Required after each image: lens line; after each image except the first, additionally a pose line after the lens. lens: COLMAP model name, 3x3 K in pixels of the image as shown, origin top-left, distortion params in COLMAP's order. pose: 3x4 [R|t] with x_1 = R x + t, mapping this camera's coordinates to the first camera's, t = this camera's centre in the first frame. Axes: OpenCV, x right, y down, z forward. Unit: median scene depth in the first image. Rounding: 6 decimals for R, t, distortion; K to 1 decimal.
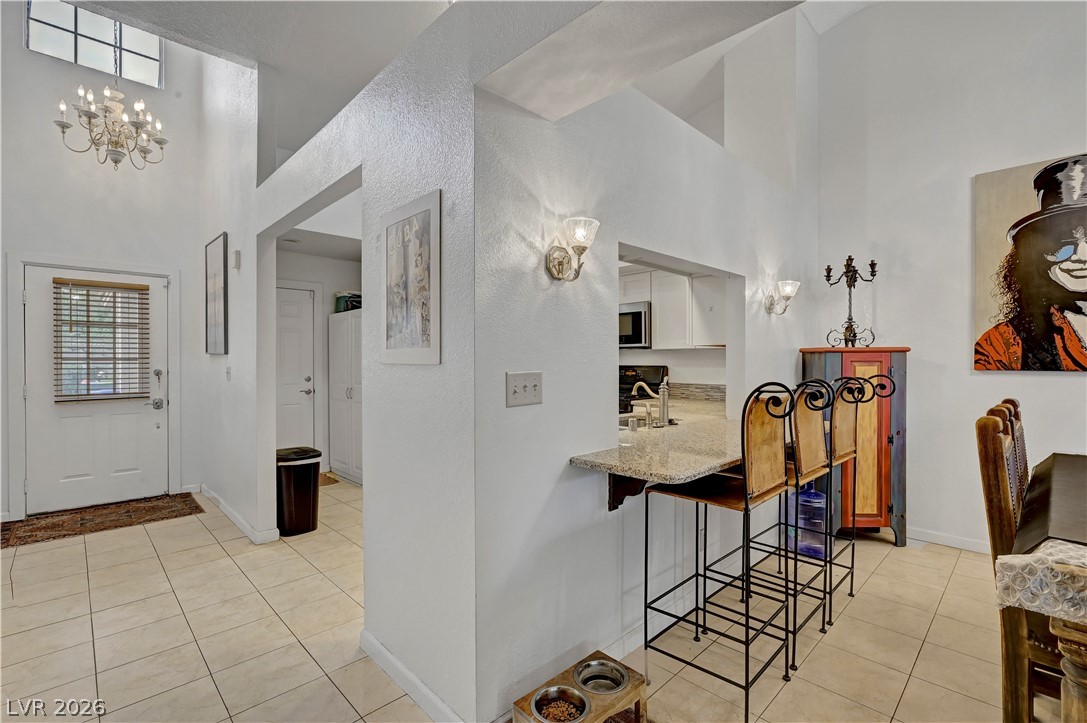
lens RADIAL K [[488.0, 0, 550.2], [0, 488.0, 360.3], [0, 0, 1]] dist [-0.002147, -0.000400]
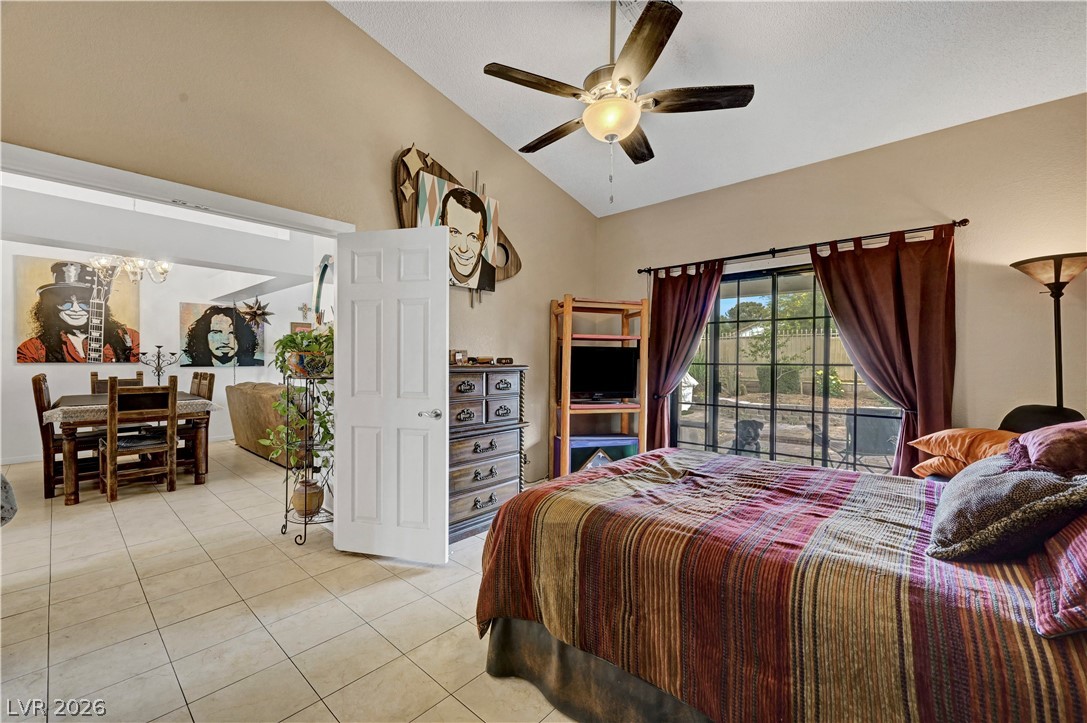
lens RADIAL K [[436.2, 0, 543.7], [0, 436.2, 368.1], [0, 0, 1]] dist [-0.000545, -0.000378]
pose [[-0.059428, -0.017942, 0.998071, -0.832822], [-0.002316, 0.999838, 0.017836, 0.007099], [-0.998230, -0.001252, -0.059460, -0.828823]]
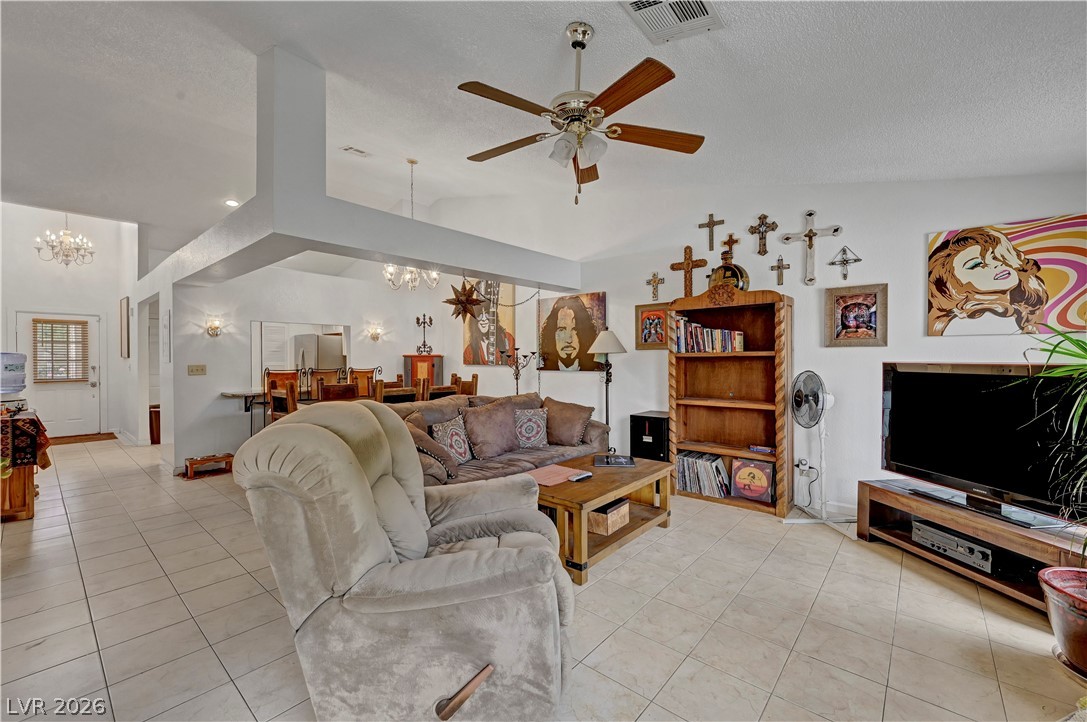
lens RADIAL K [[440.7, 0, 544.9], [0, 440.7, 359.1], [0, 0, 1]] dist [0.000078, 0.000114]
pose [[0.996665, -0.002355, 0.081568, 1.051904], [0.002260, 0.999997, 0.001250, -0.007571], [-0.081571, -0.001062, 0.996667, -1.108886]]
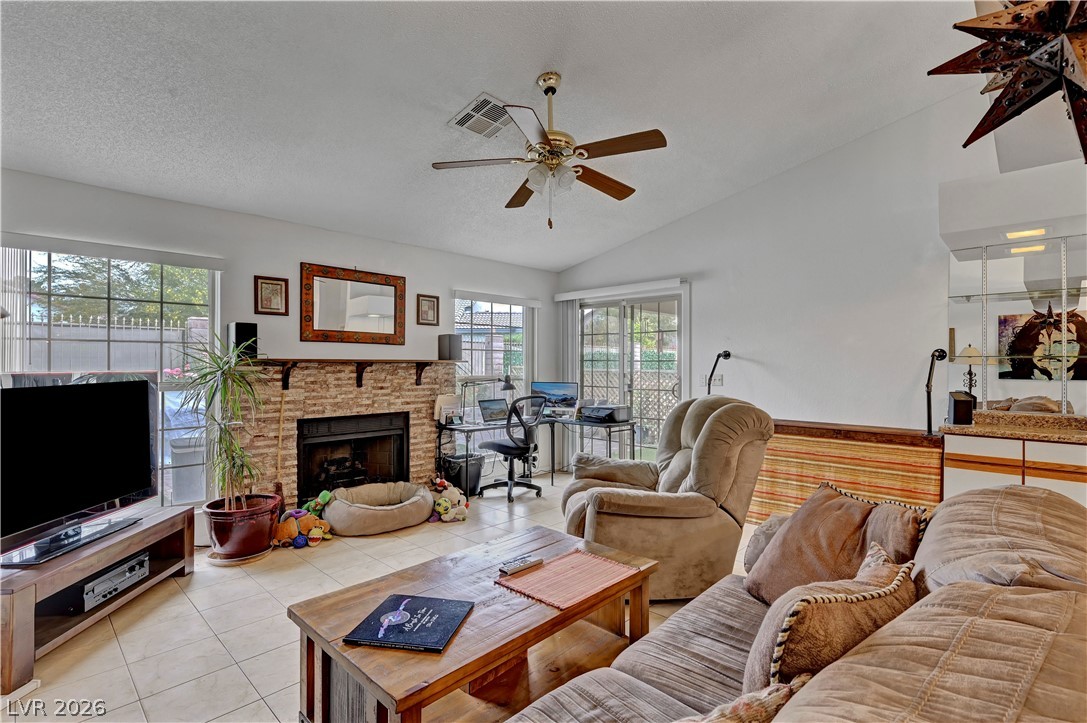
lens RADIAL K [[493.6, 0, 548.7], [0, 493.6, 355.8], [0, 0, 1]] dist [-0.001296, -0.000017]
pose [[-0.999016, 0.000294, -0.044358, 1.191518], [0.000748, 0.999948, -0.010206, -0.016111], [0.044352, -0.010229, -0.998964, 0.387316]]
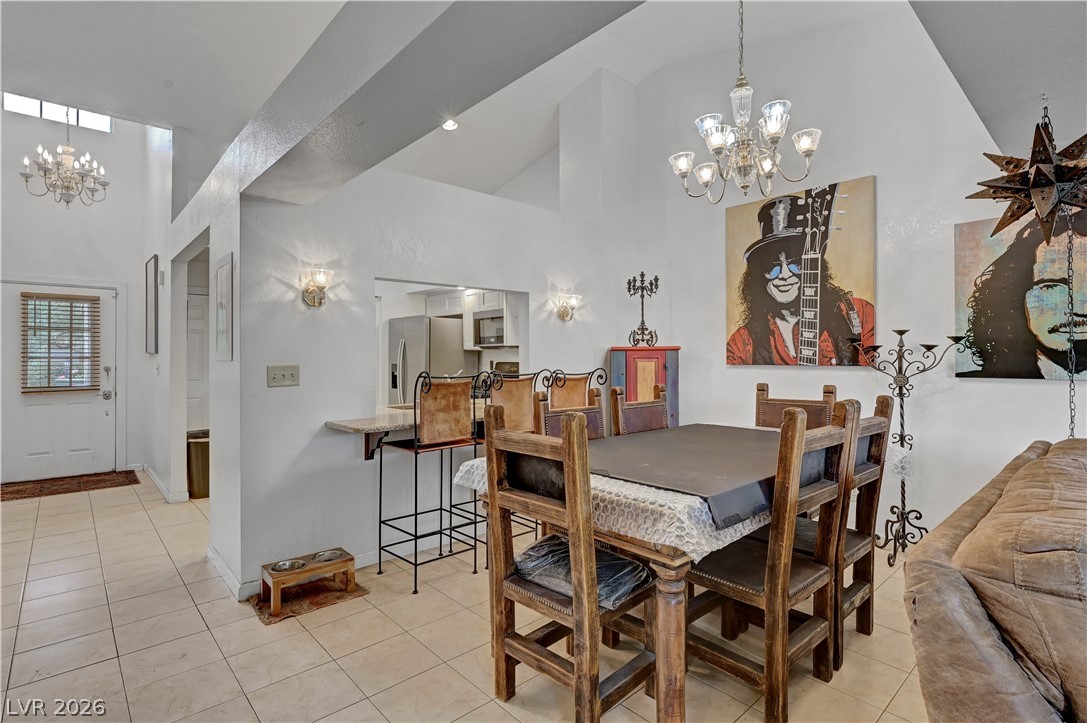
lens RADIAL K [[530.7, 0, 549.5], [0, 530.7, 350.2], [0, 0, 1]] dist [-0.000808, 0.000420]
pose [[0.999263, -0.003744, -0.038214, 0.454626], [0.003256, 0.999913, -0.012821, -0.000522], [0.038259, 0.012687, 0.999187, -0.359992]]
